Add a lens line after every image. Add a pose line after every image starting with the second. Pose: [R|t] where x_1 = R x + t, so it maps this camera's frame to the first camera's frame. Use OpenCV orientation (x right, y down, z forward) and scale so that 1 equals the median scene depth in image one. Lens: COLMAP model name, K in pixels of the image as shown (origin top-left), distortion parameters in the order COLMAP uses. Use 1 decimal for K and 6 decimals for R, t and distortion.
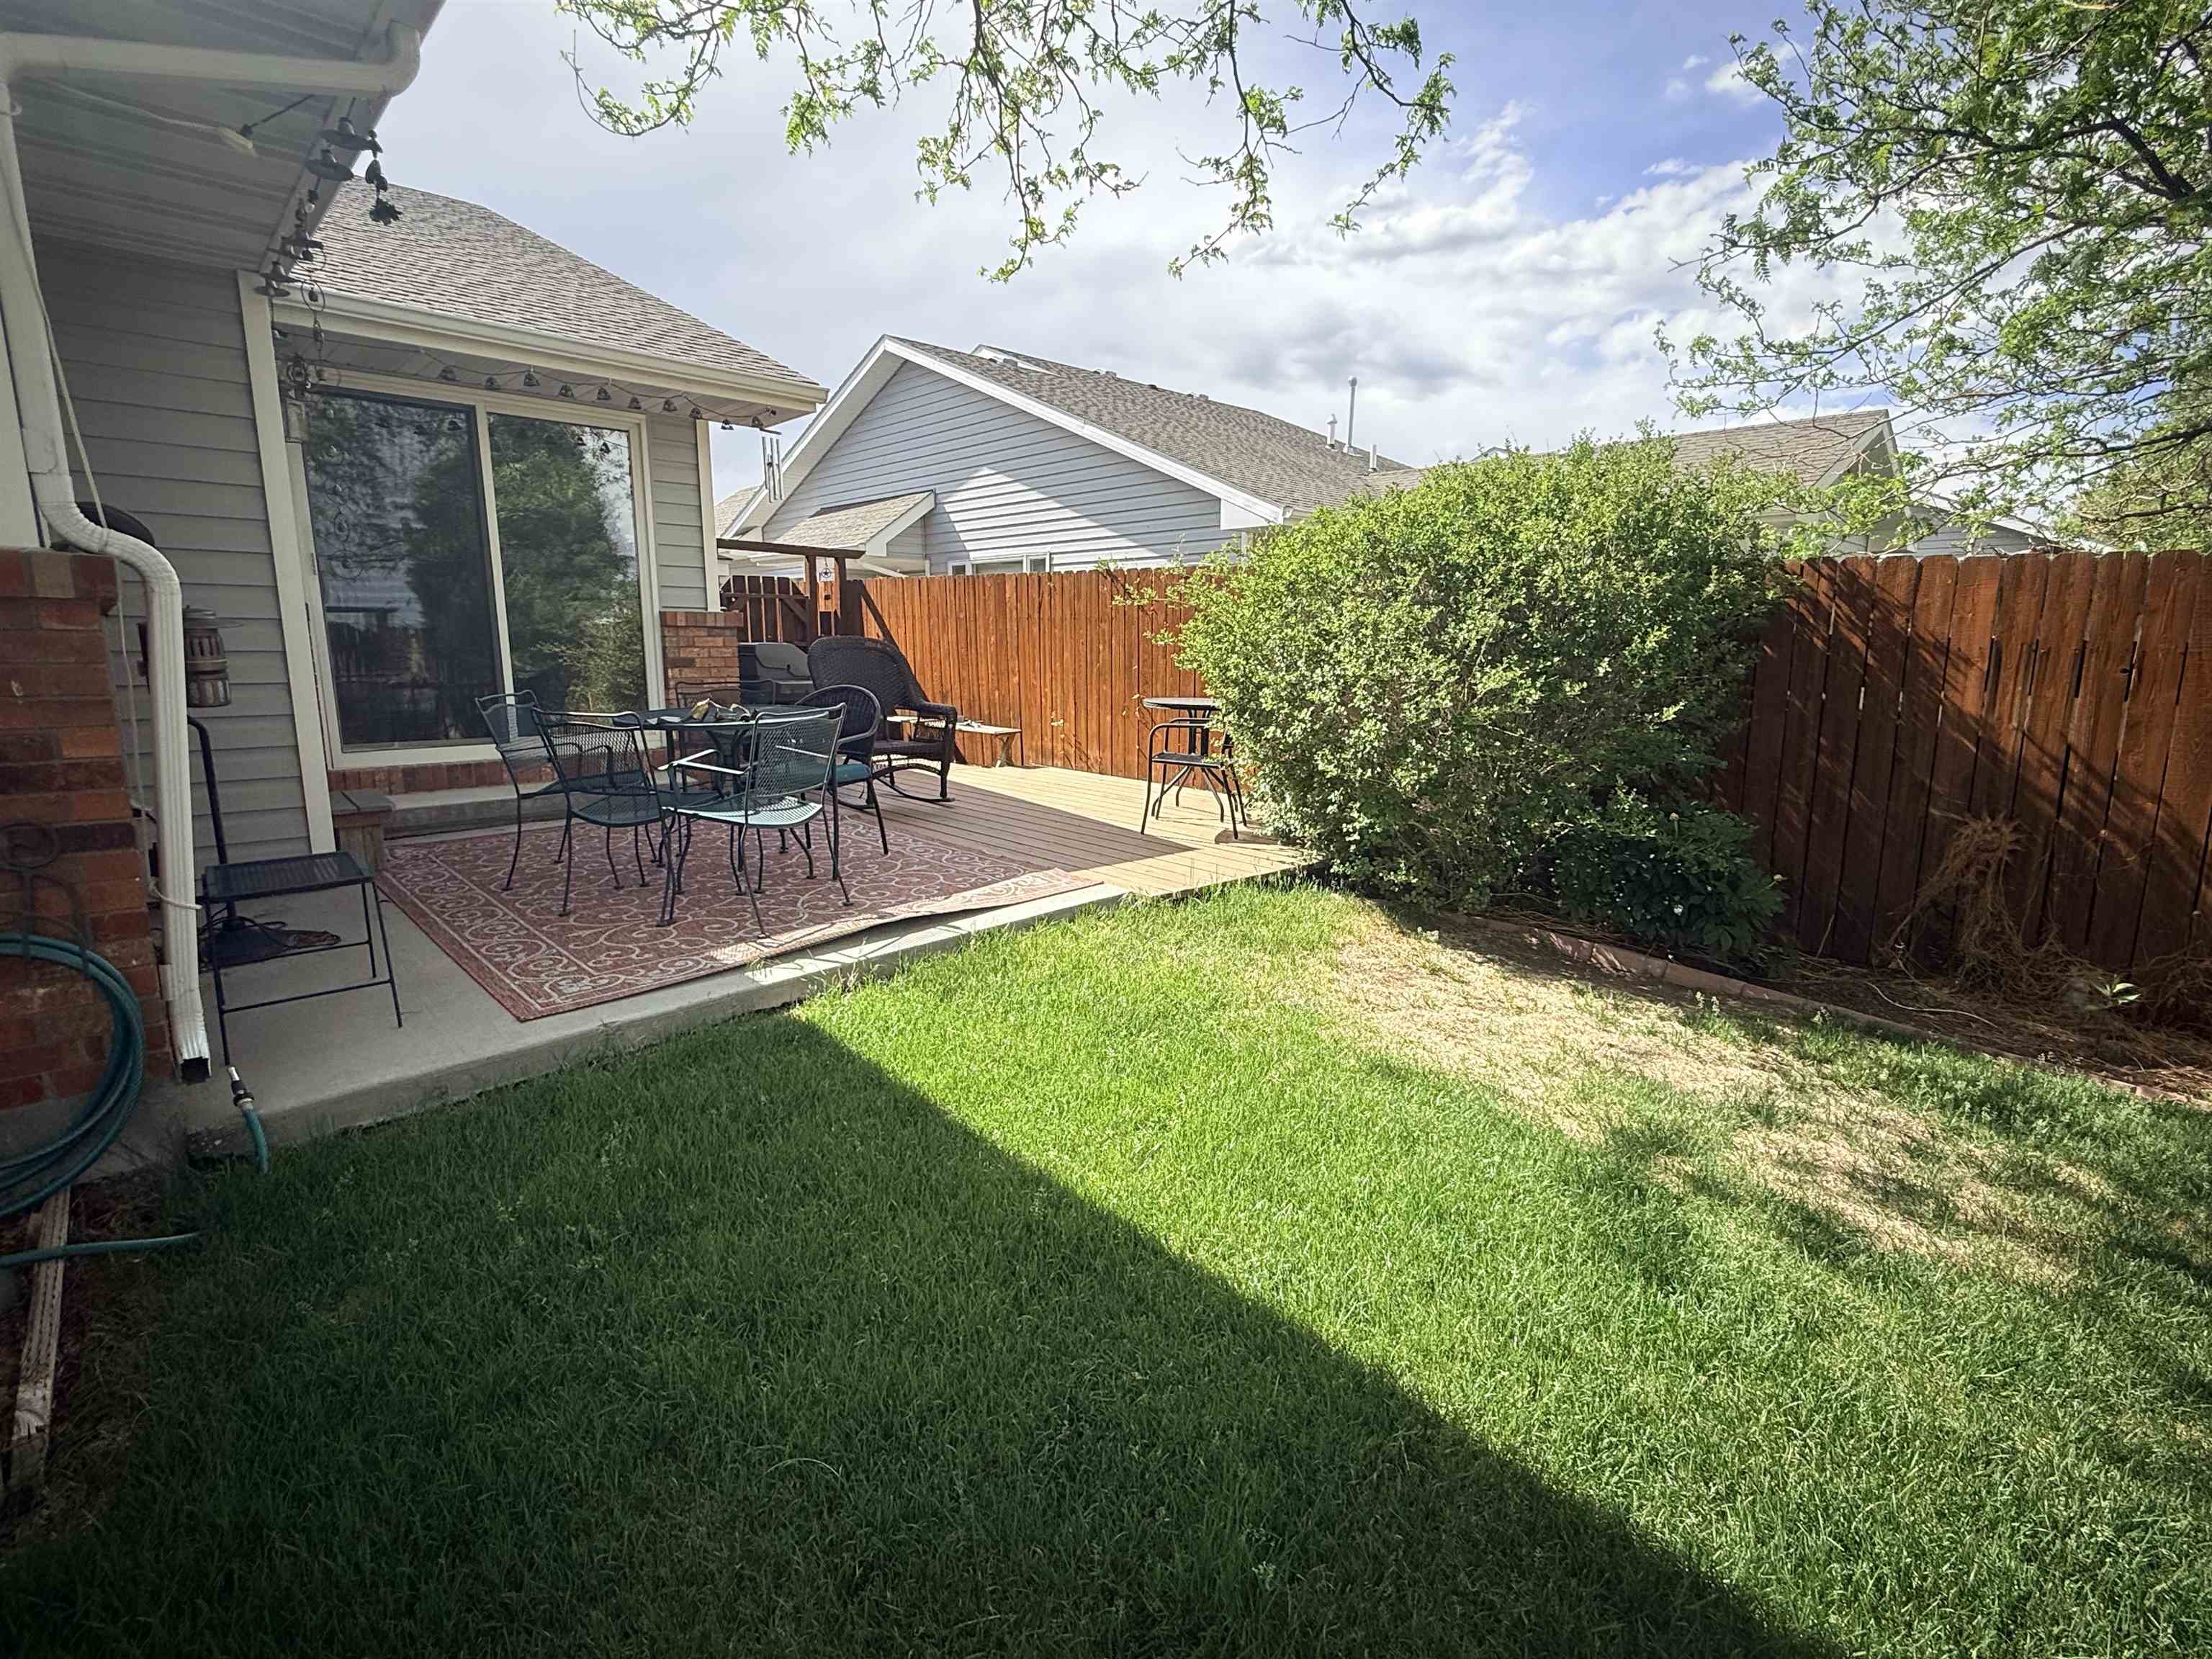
lens RADIAL K [[1020.4, 0, 1120.5], [0, 1020.4, 821.8], [0, 0, 1]] dist [0.000734, -0.002034]
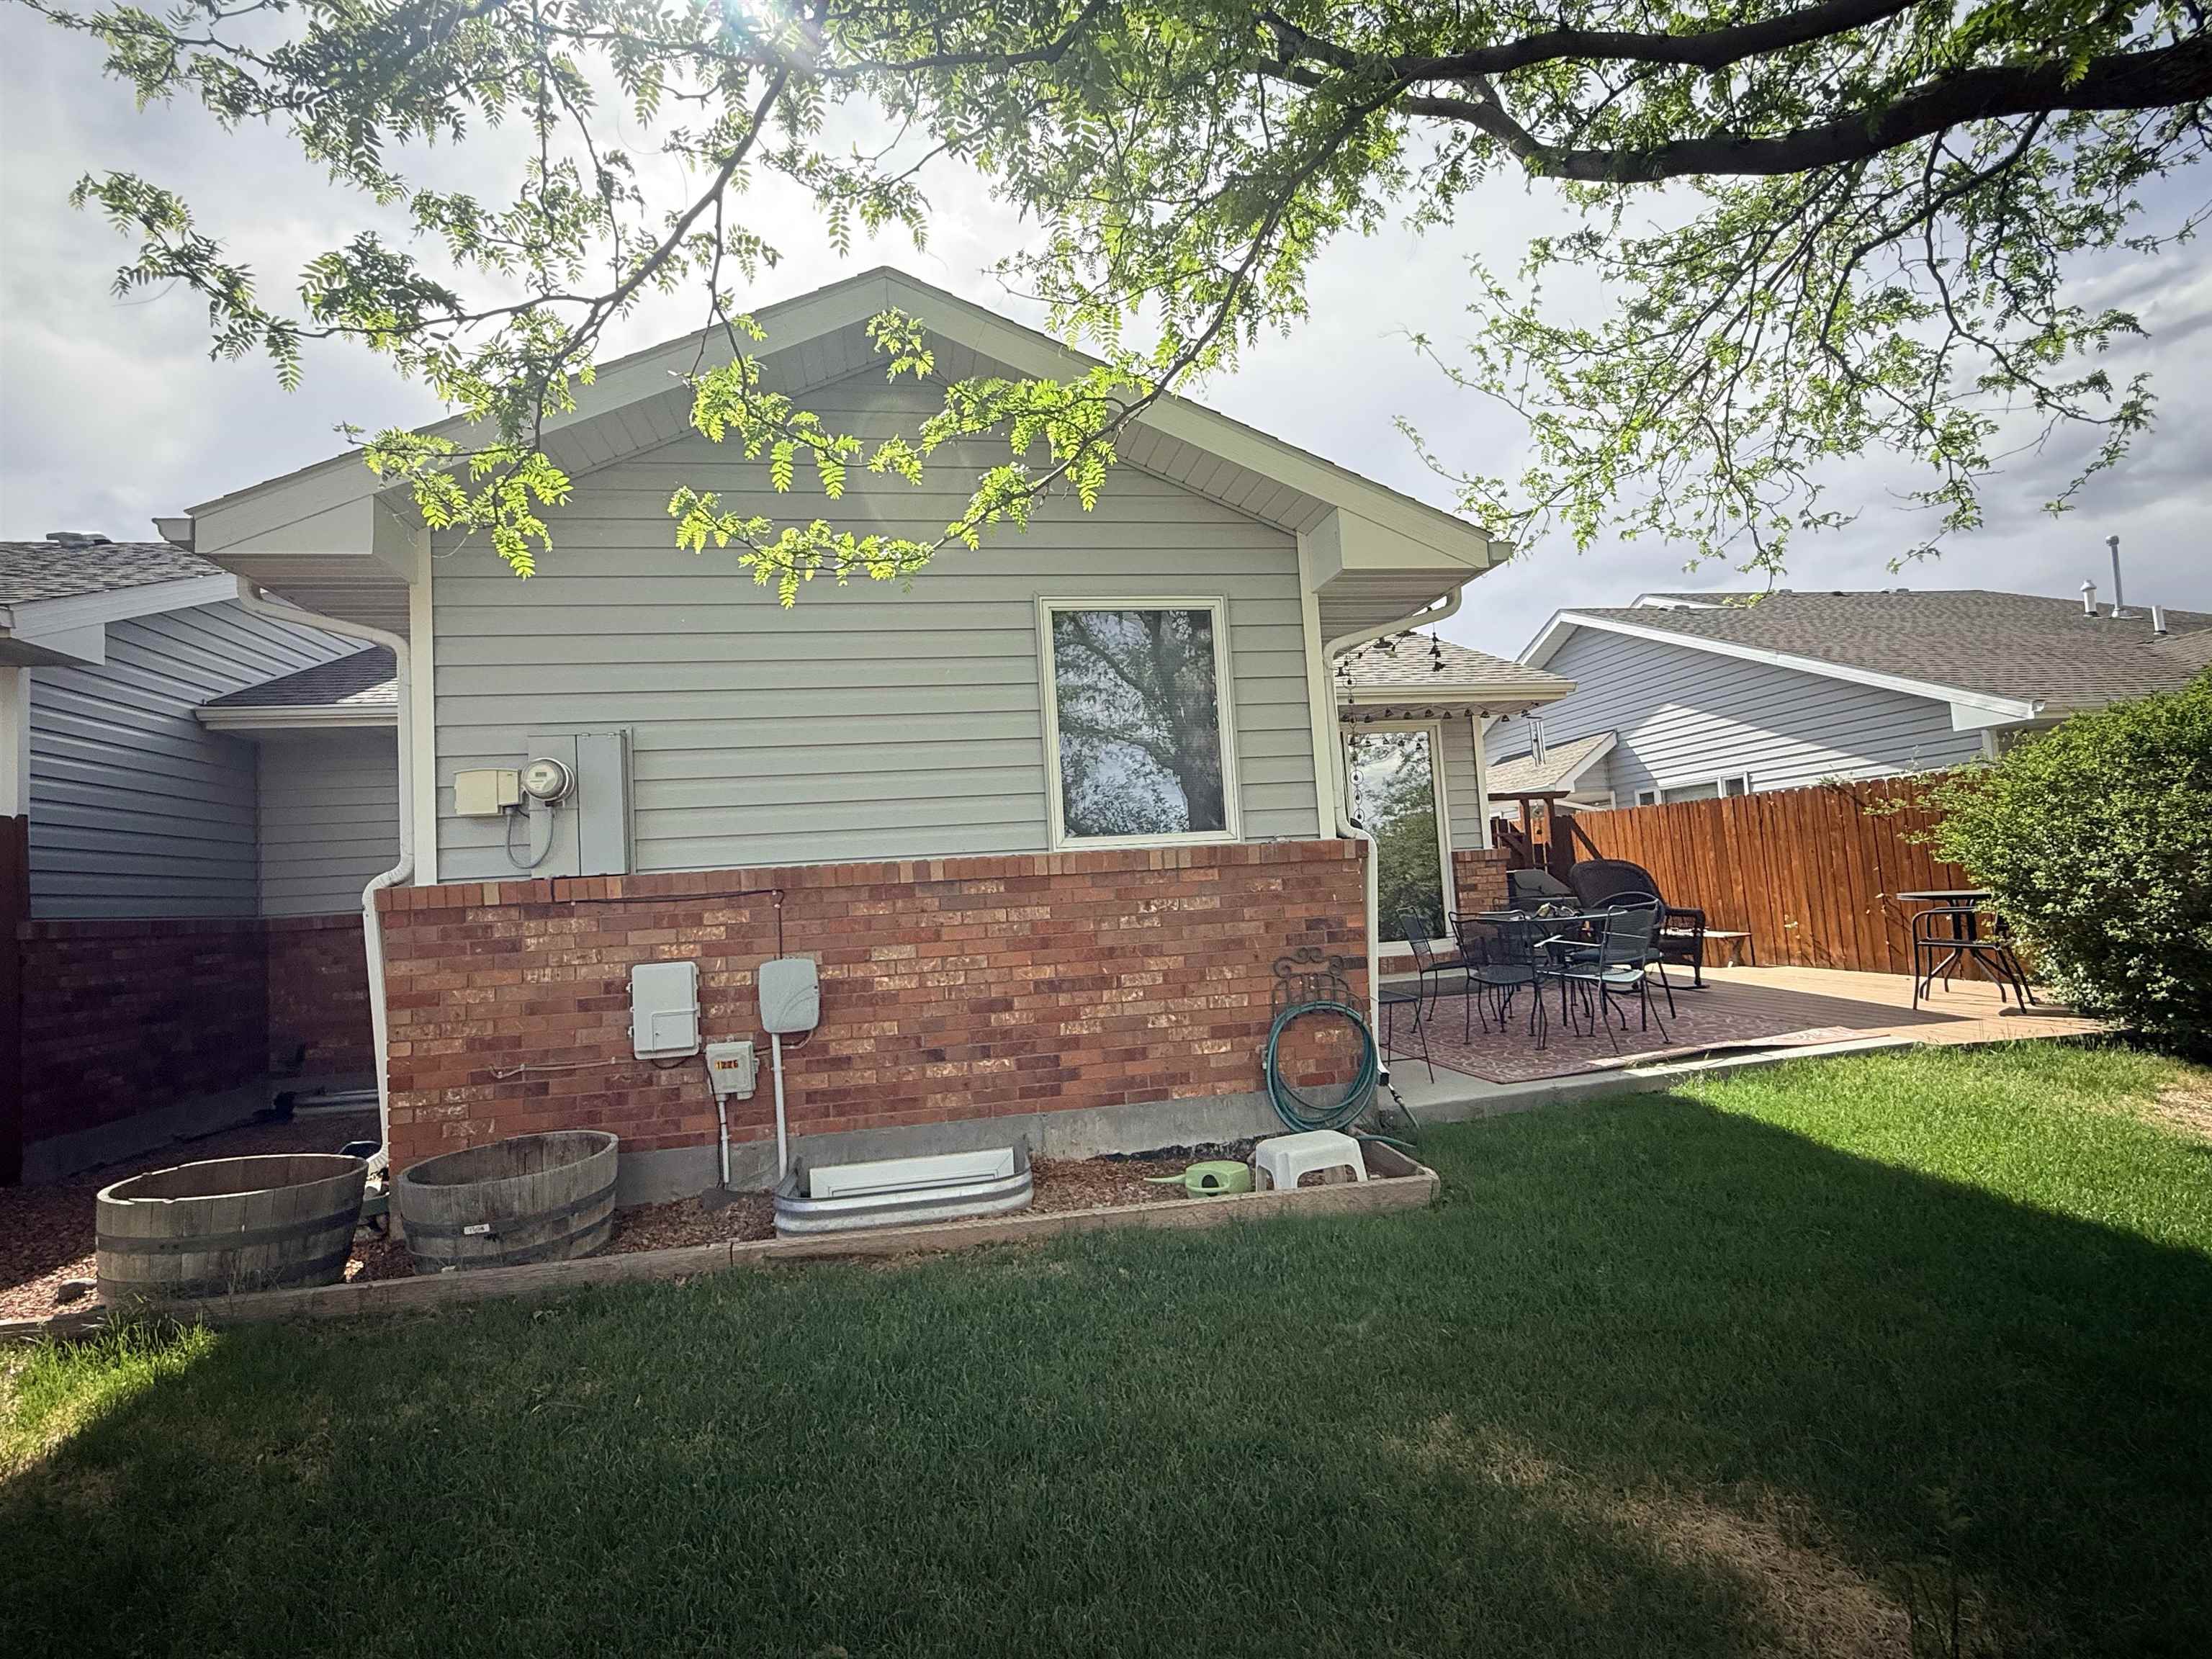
lens RADIAL K [[1020.4, 0, 1120.5], [0, 1020.4, 821.8], [0, 0, 1]] dist [0.000734, -0.002034]
pose [[0.829054, -0.095412, -0.550969, -0.073007], [-0.033011, 0.975265, -0.218561, 0.094388], [0.558194, 0.199387, 0.805397, -0.493221]]
